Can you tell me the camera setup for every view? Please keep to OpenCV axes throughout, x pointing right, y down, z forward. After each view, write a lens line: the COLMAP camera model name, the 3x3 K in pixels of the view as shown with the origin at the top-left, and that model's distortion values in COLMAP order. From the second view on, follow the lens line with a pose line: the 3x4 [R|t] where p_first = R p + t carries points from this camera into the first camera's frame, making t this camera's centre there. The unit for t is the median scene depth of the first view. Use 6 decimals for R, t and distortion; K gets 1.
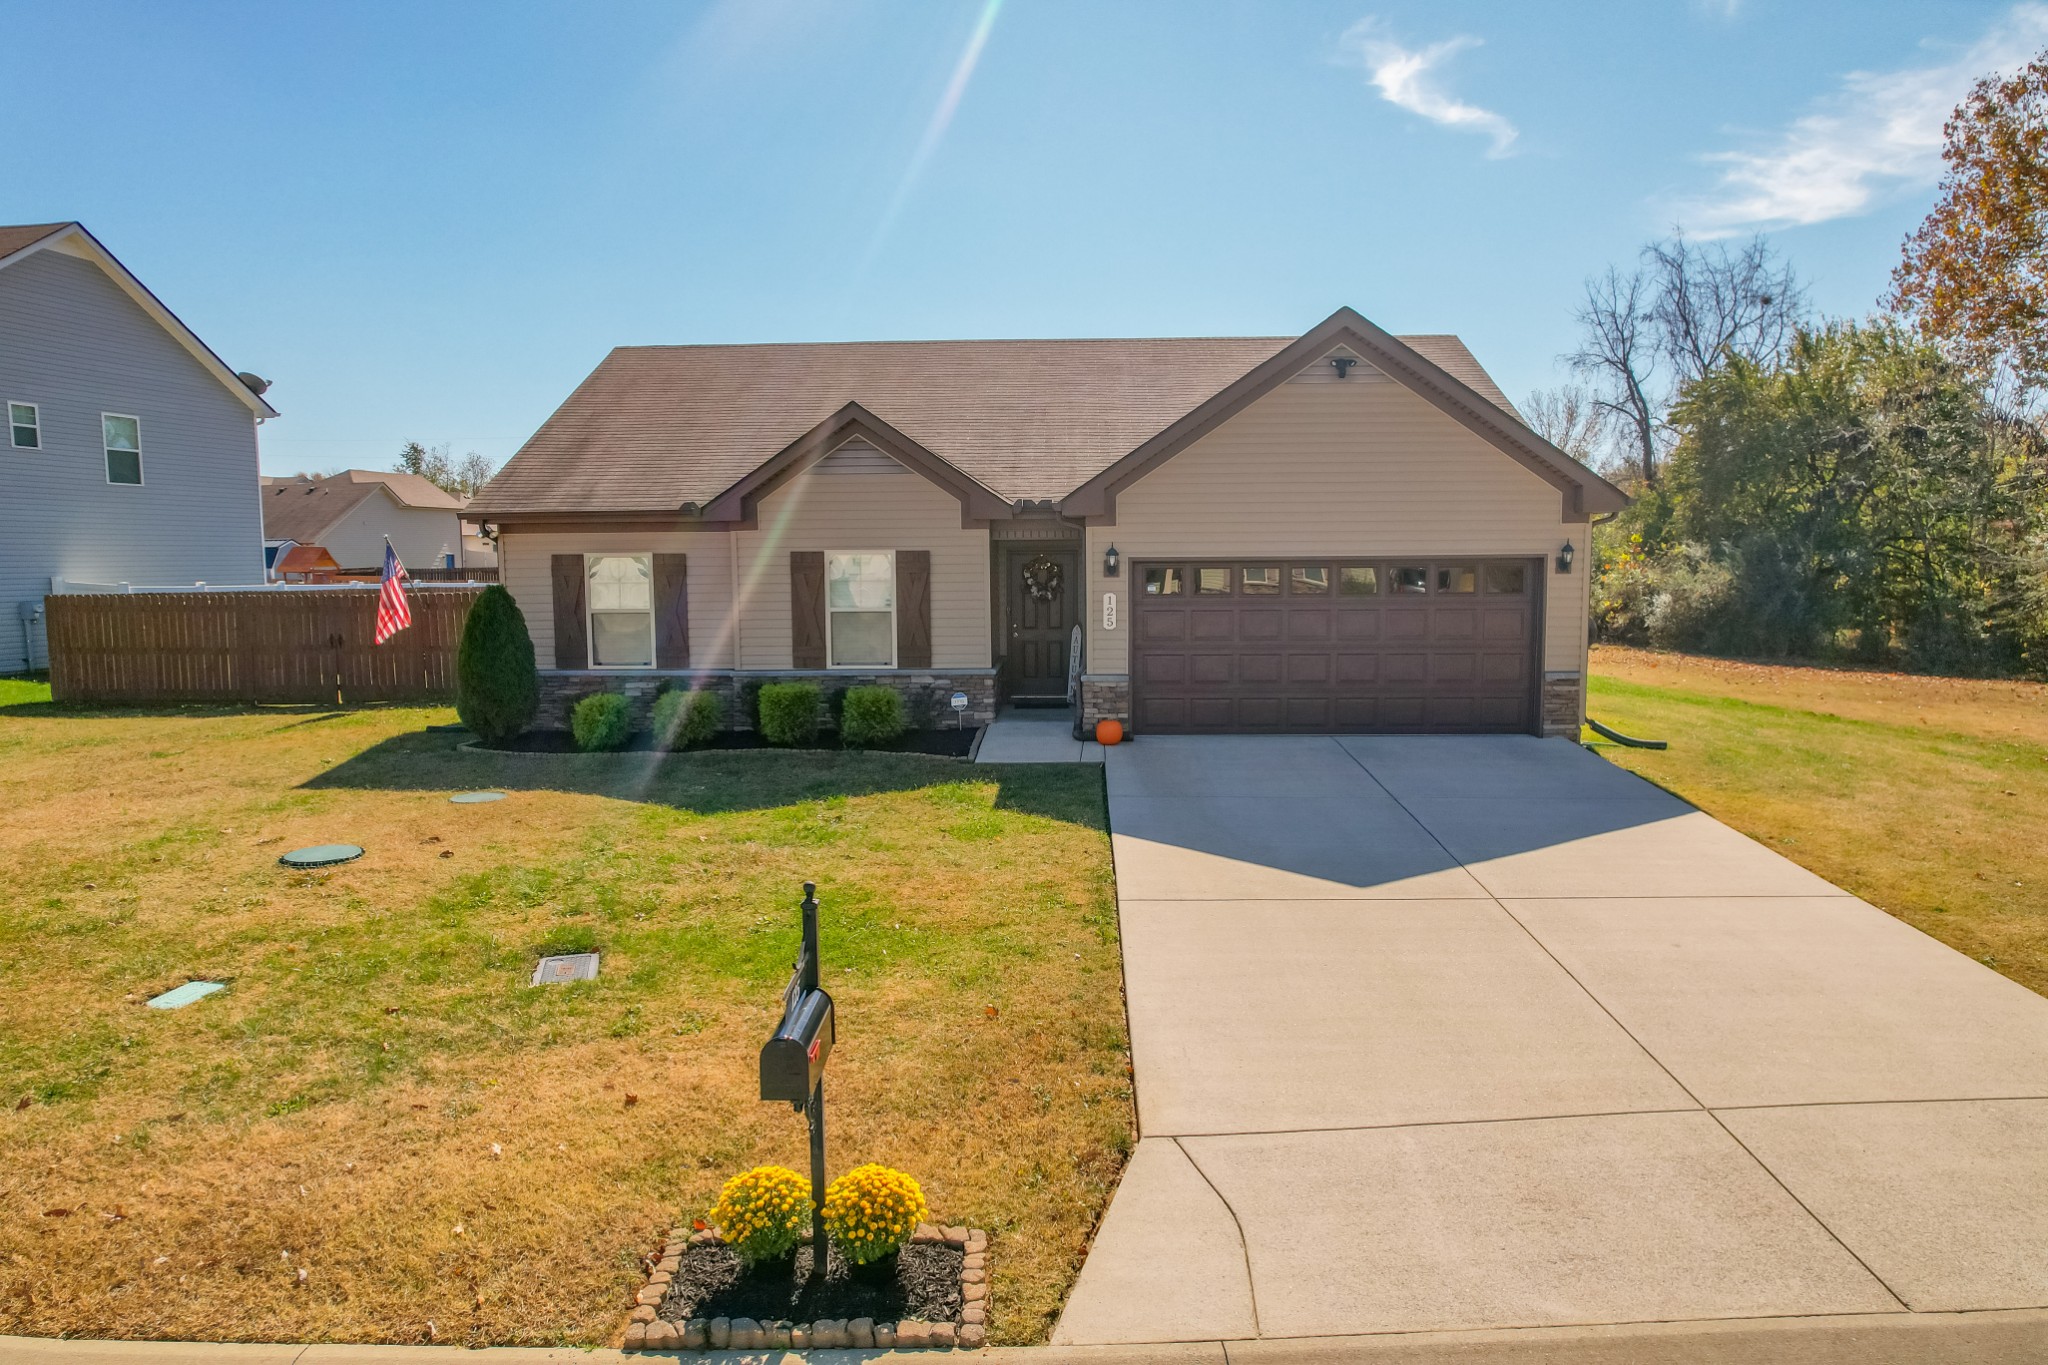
lens RADIAL K [[1279.9, 0, 1023.6], [0, 1279.9, 686.7], [0, 0, 1]] dist [-0.019296, 0.000115]
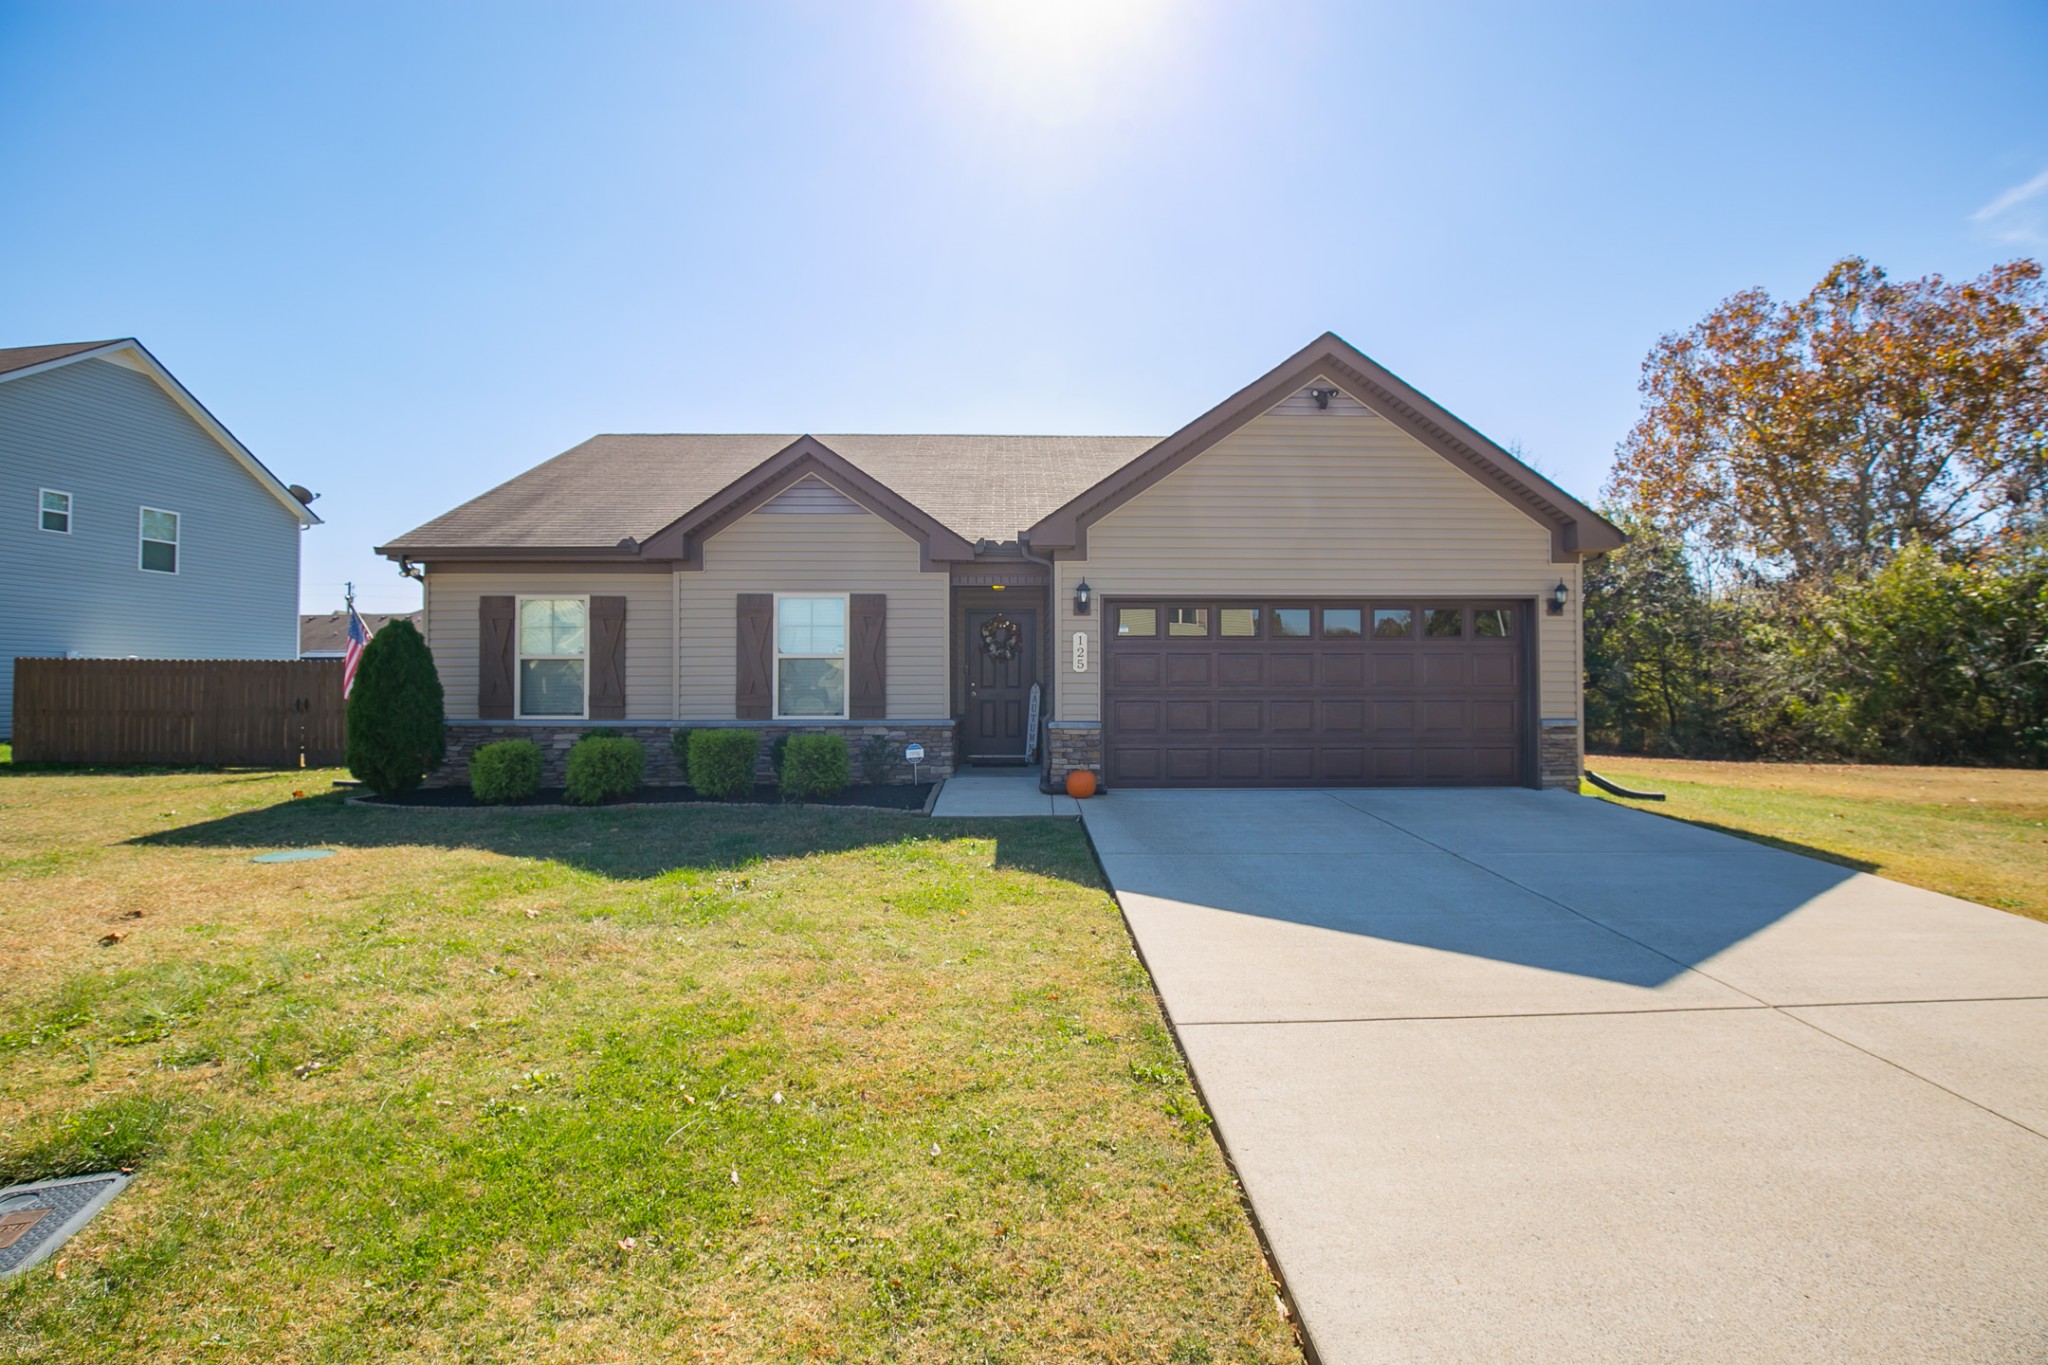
lens RADIAL K [[929.8, 0, 1022.3], [0, 929.8, 673.4], [0, 0, 1]] dist [-0.027168, -0.000504]
pose [[0.998253, 0.007596, 0.058595, -0.013323], [-0.000672, 0.993098, -0.117283, 0.034401], [-0.059081, 0.117038, 0.991368, 0.340885]]
